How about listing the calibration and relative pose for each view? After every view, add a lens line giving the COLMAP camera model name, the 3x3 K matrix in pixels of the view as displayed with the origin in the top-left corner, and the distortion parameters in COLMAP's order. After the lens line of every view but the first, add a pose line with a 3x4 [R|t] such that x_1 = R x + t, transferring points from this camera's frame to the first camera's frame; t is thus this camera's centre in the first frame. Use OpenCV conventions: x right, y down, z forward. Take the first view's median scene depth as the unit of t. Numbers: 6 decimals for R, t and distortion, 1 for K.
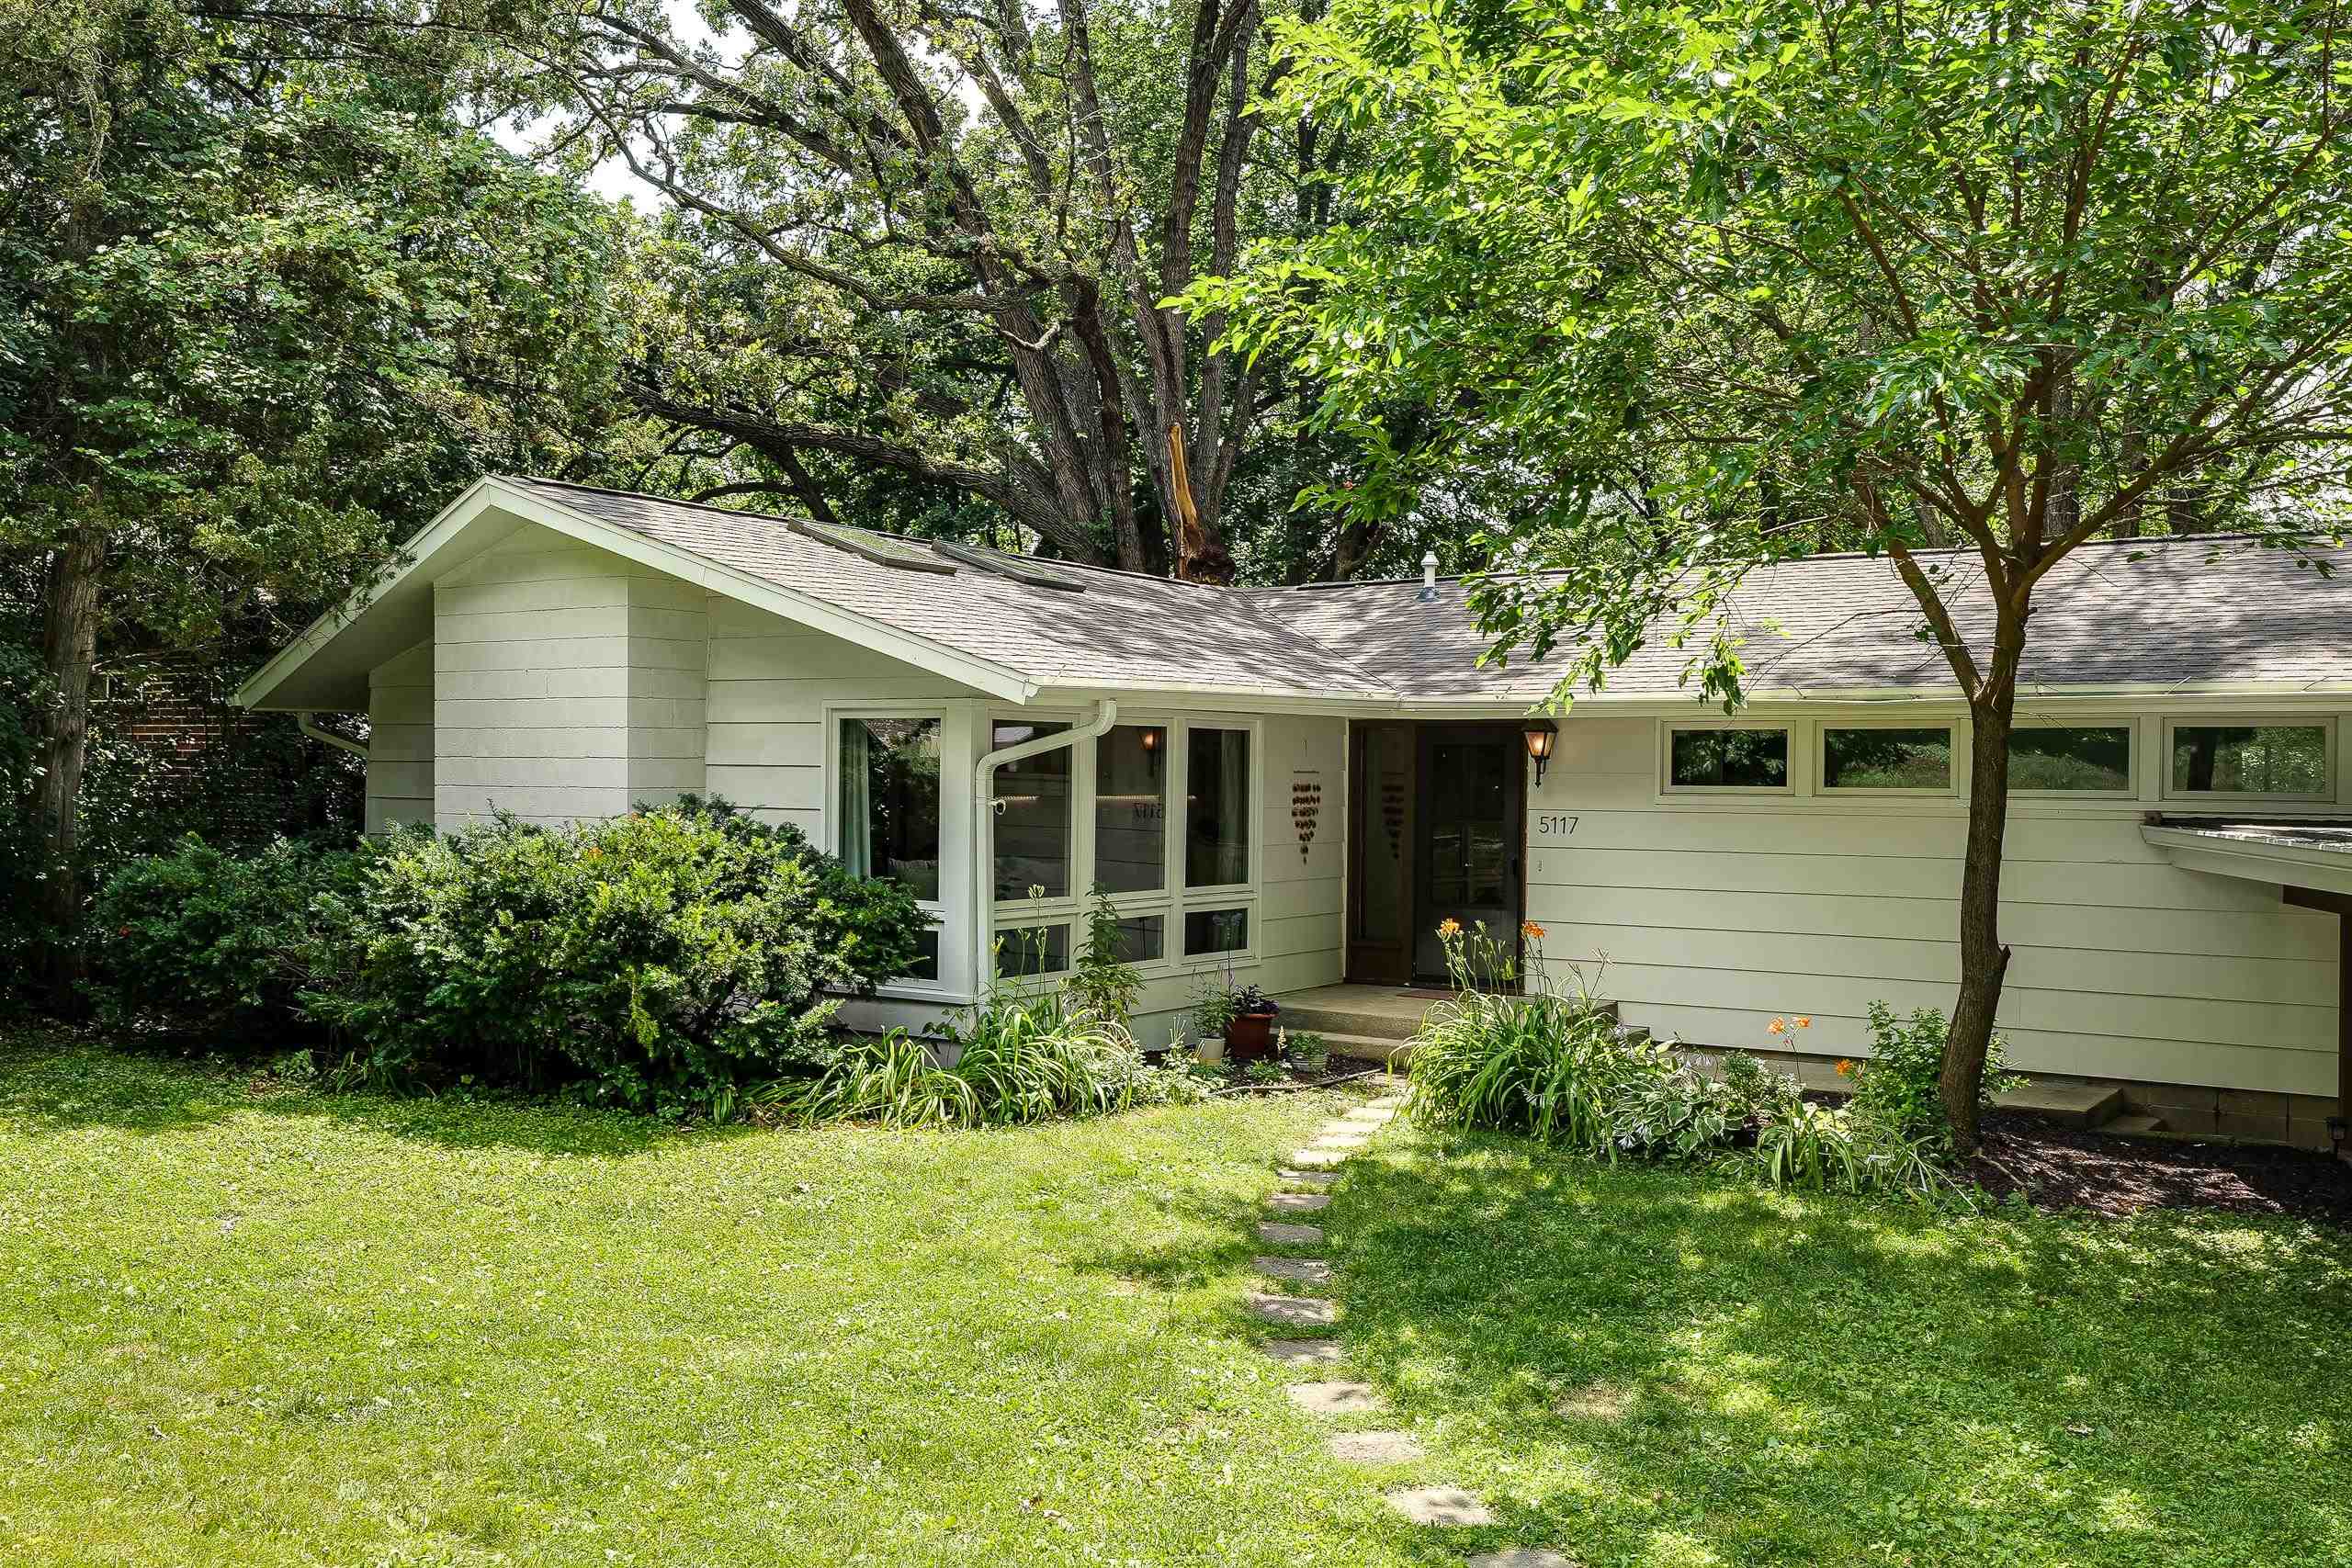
lens RADIAL K [[2282.3, 0, 1214.1], [0, 2282.3, 785.6], [0, 0, 1]] dist [0.007967, -0.000035]
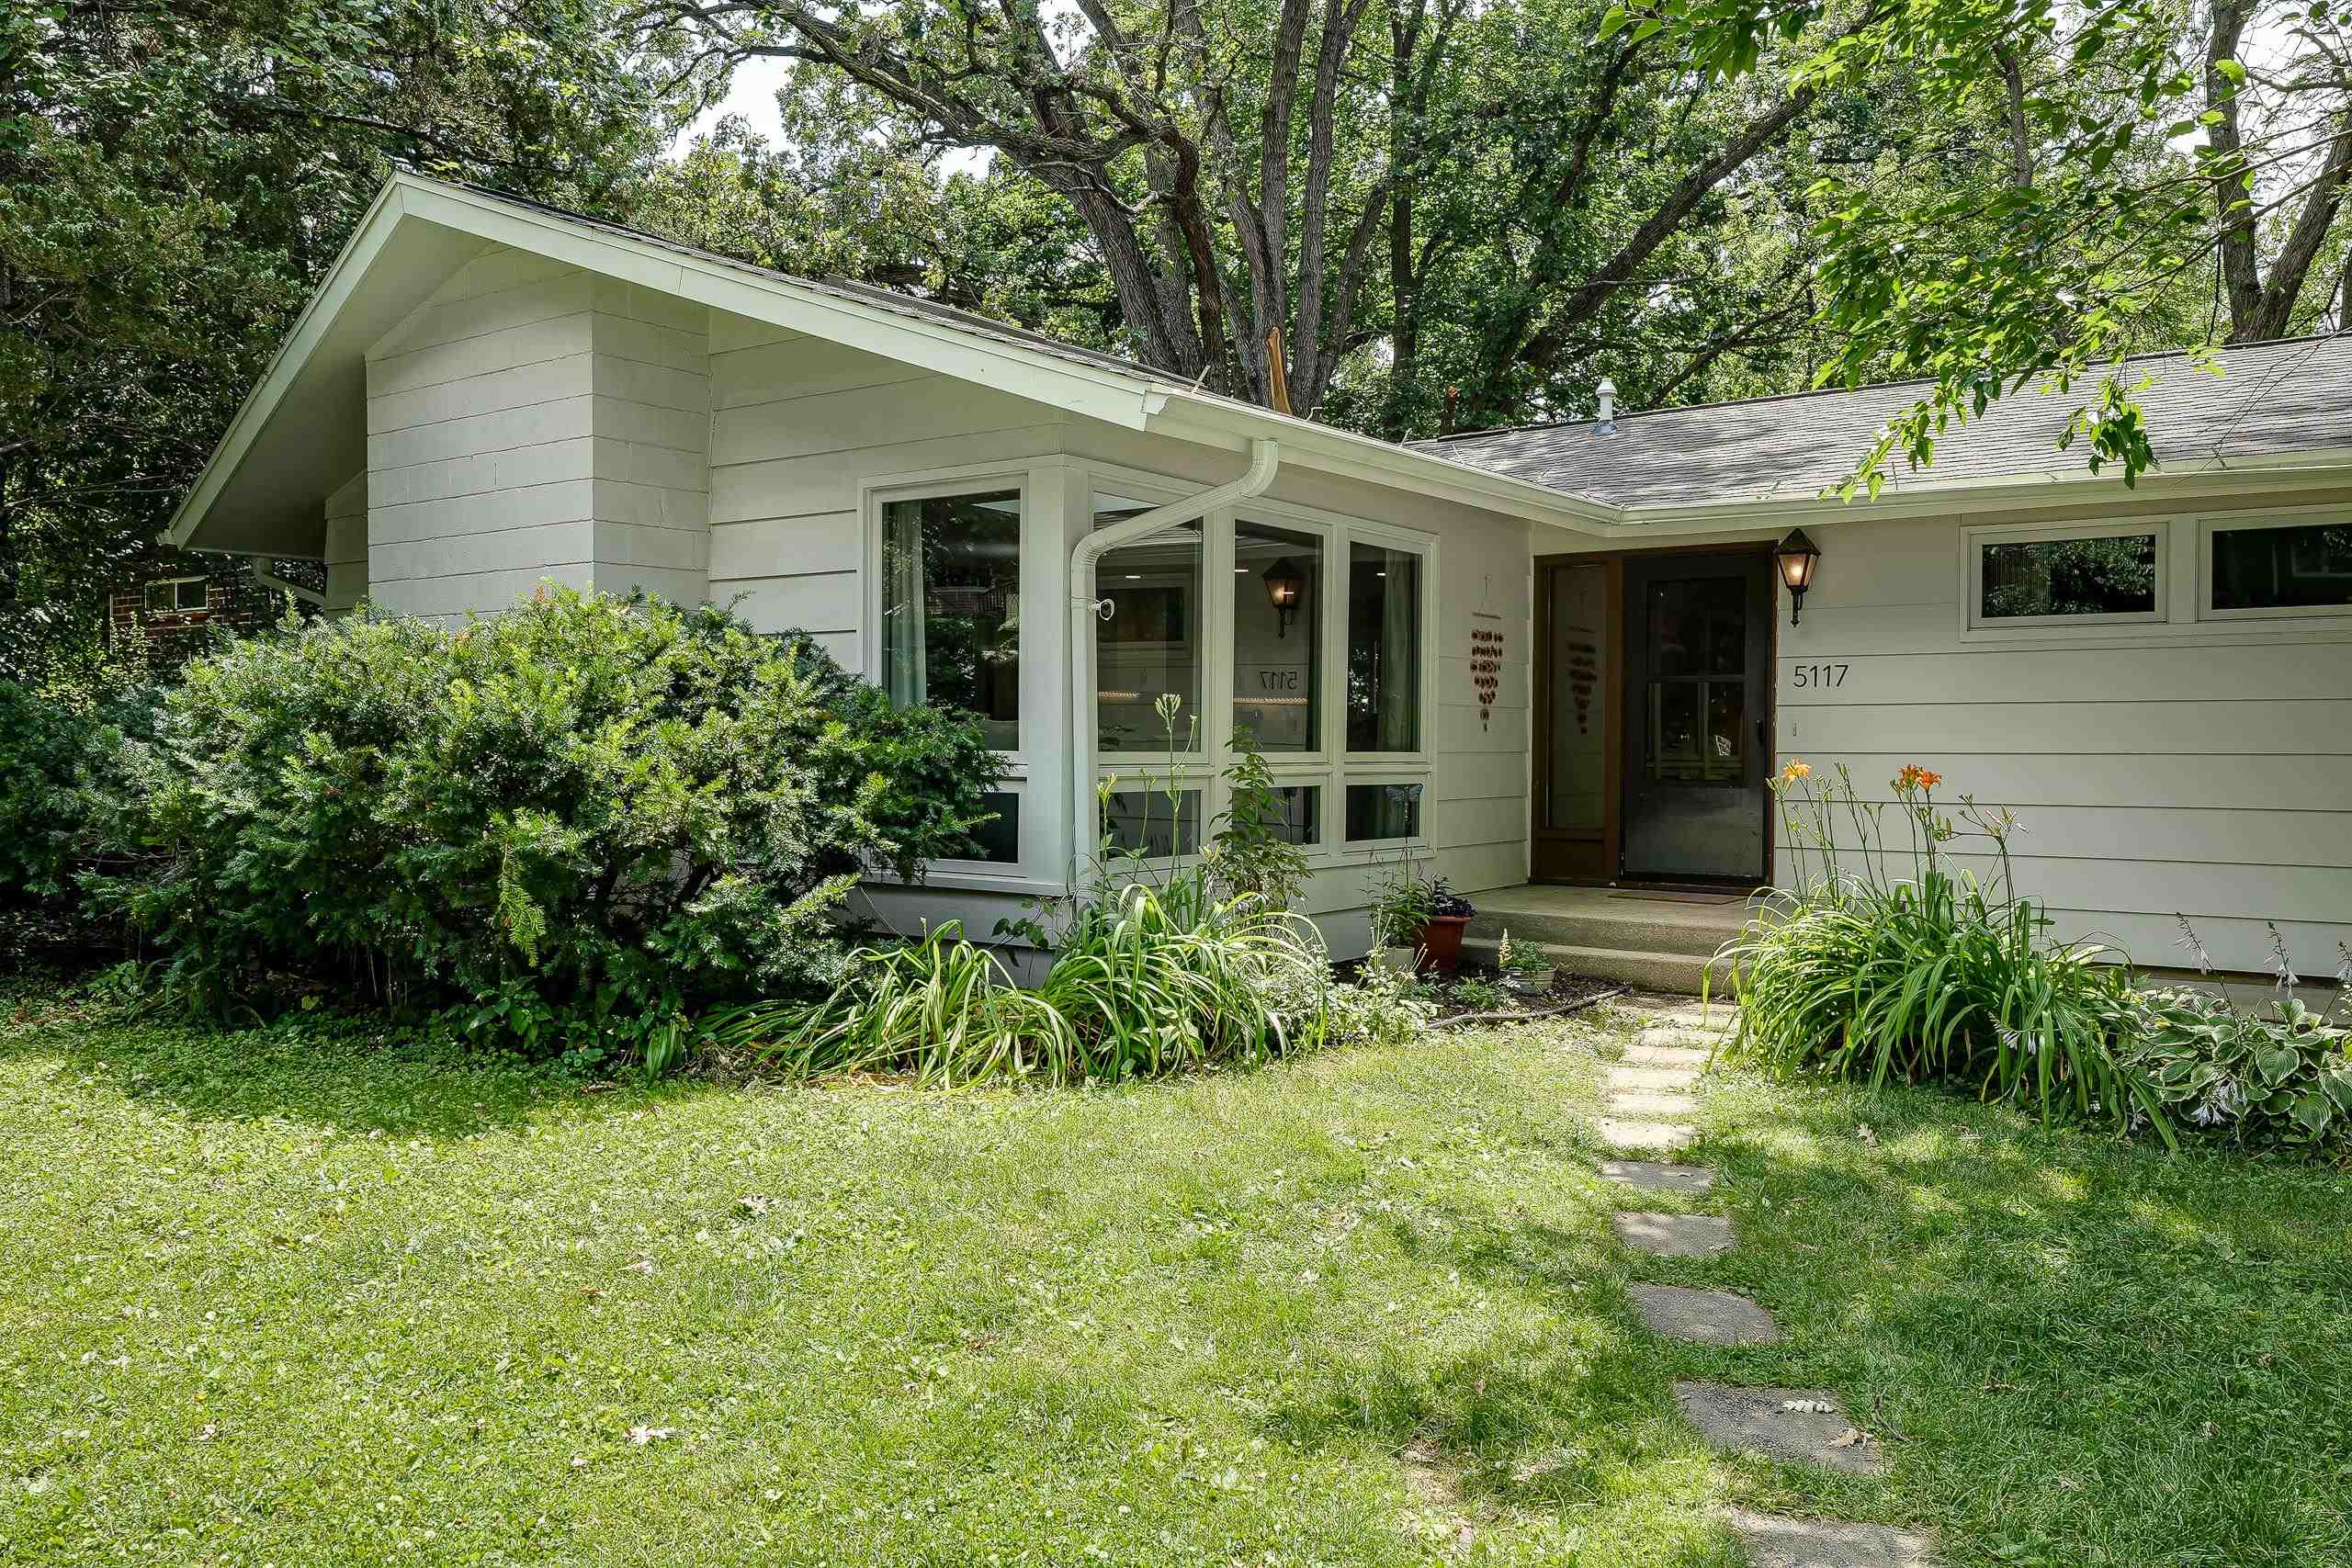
lens RADIAL K [[1832.9, 0, 1176.0], [0, 1832.9, 784.0], [0, 0, 1]] dist [-0.013775, -0.000712]
pose [[0.998879, -0.004991, -0.047069, -0.051827], [0.005423, 0.999944, 0.009057, 0.063280], [0.047021, -0.009302, 0.998851, 0.495700]]
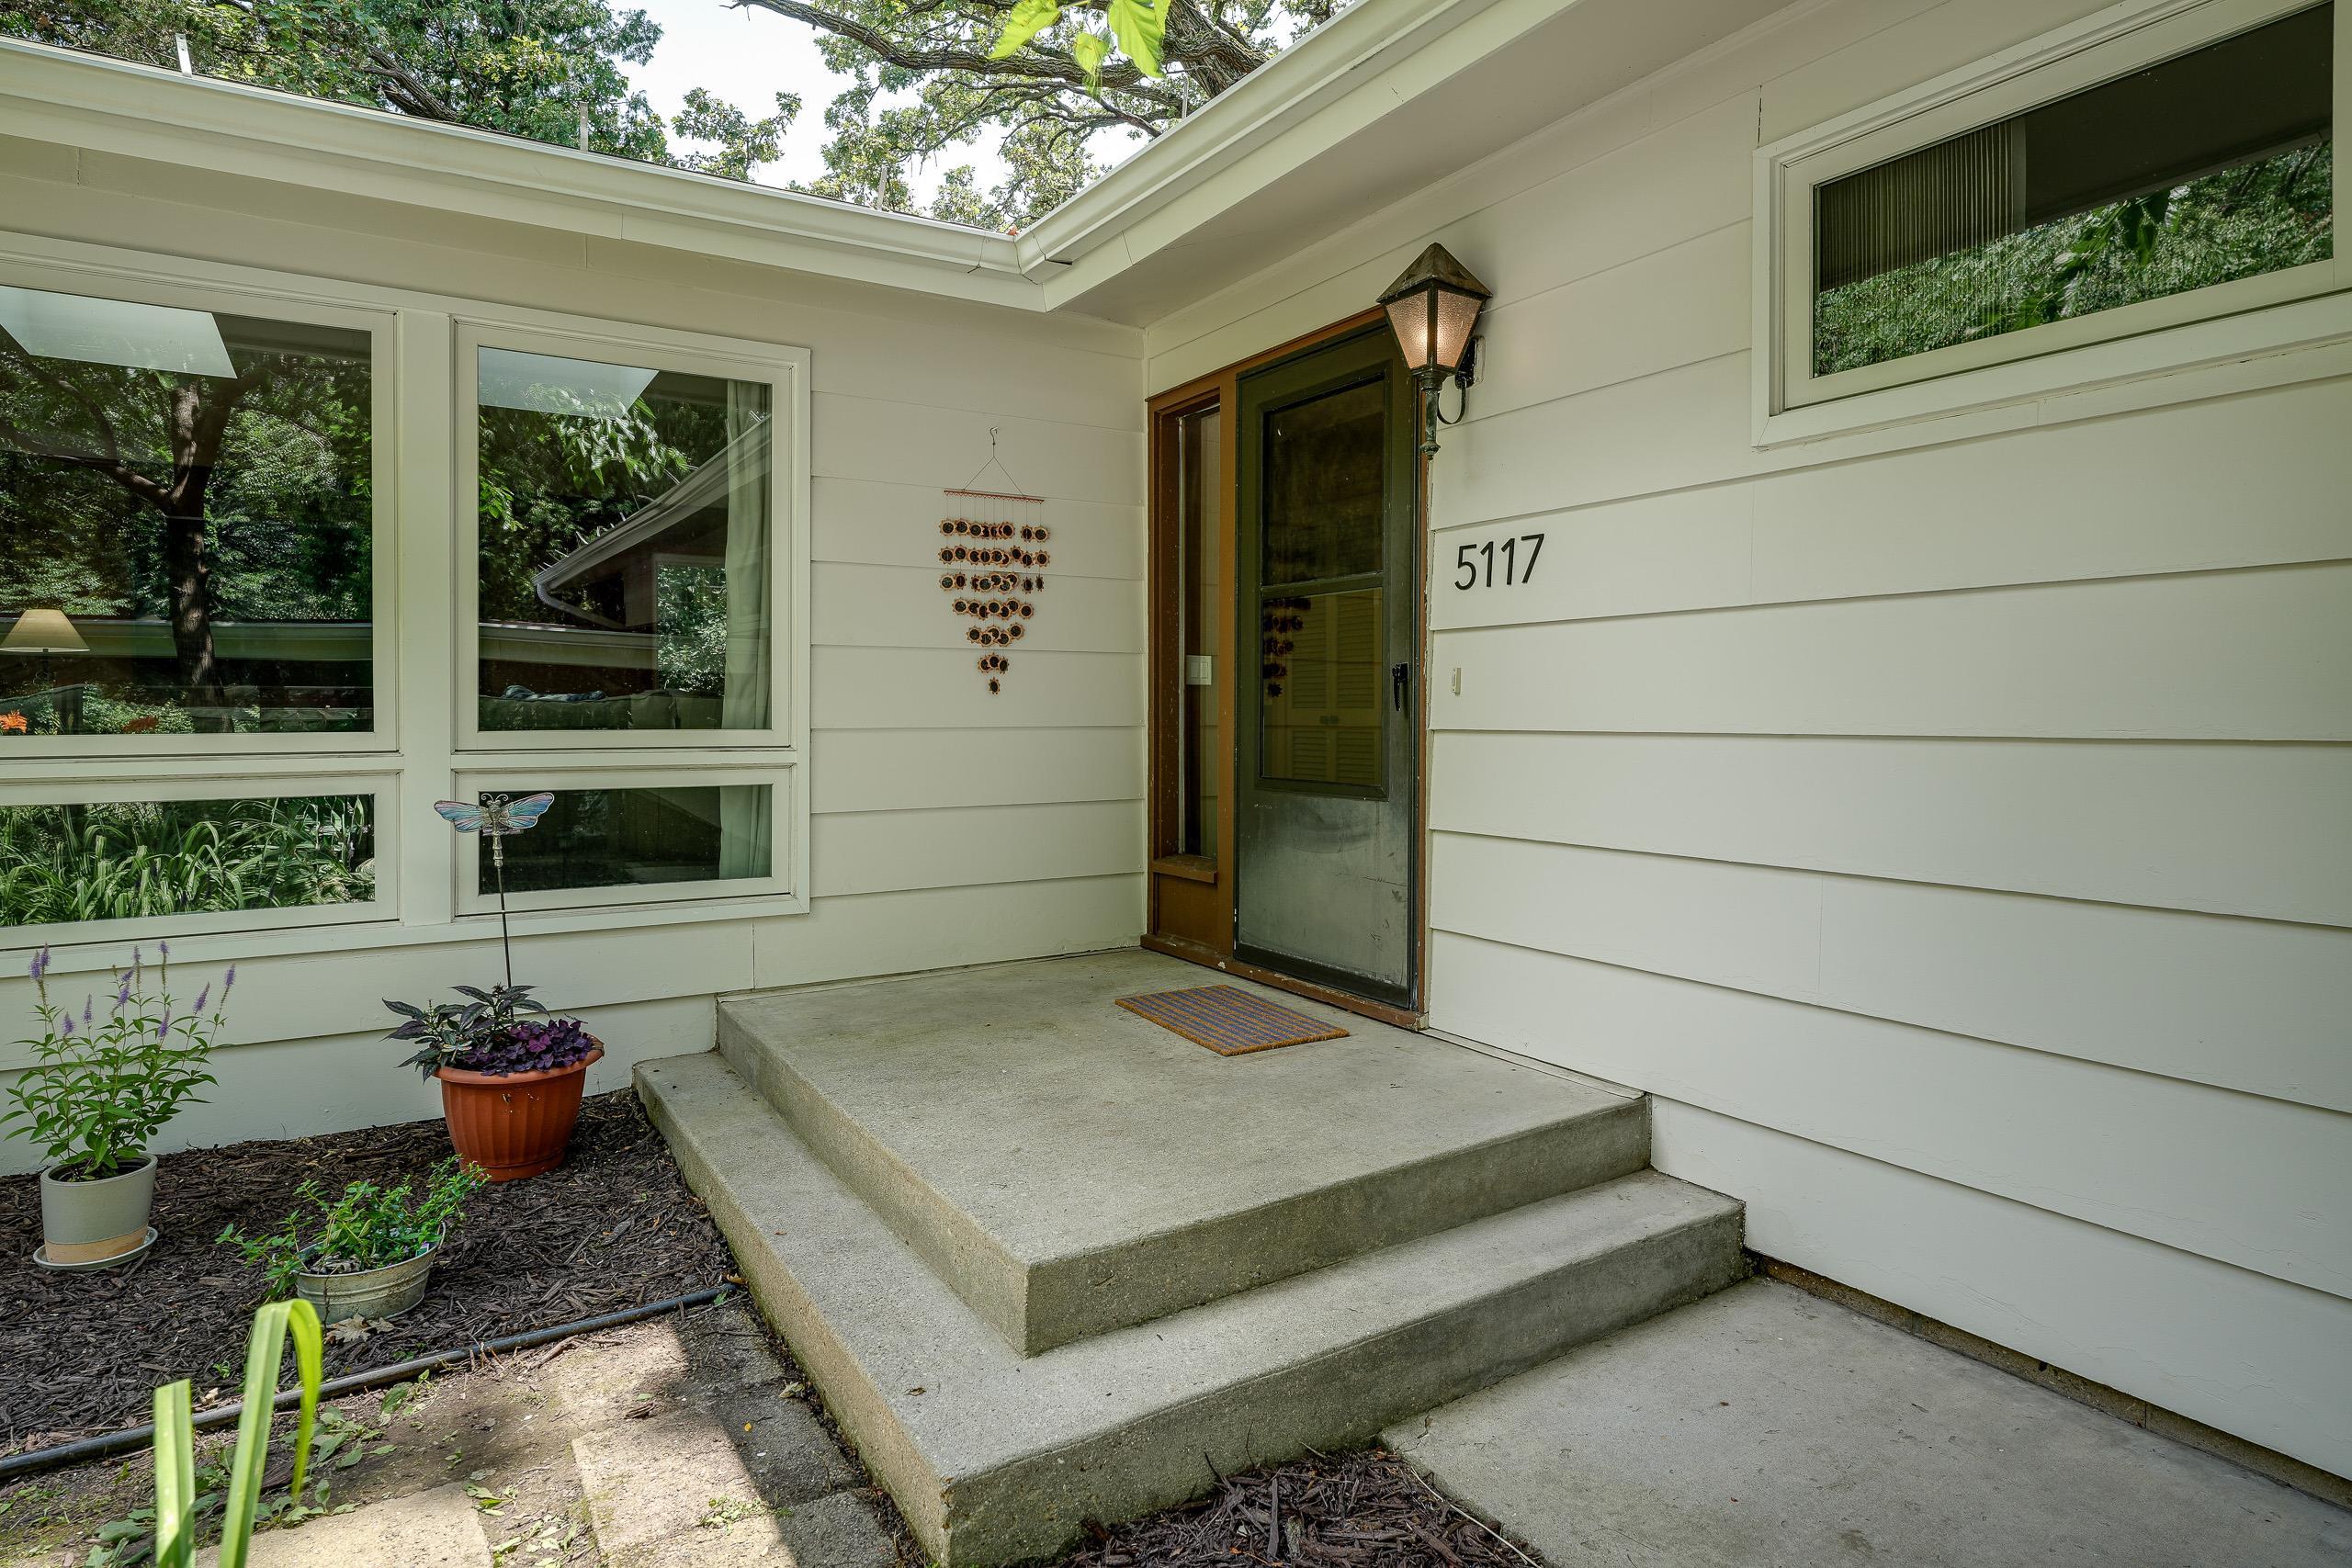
lens RADIAL K [[1320.2, 0, 1172.1], [0, 1320.2, 711.1], [0, 0, 1]] dist [-0.000322, 0.000039]
pose [[0.898274, -0.011521, -0.439284, 0.262251], [0.006063, 0.999886, -0.013825, 0.057539], [0.439393, 0.009755, 0.898242, 1.066291]]
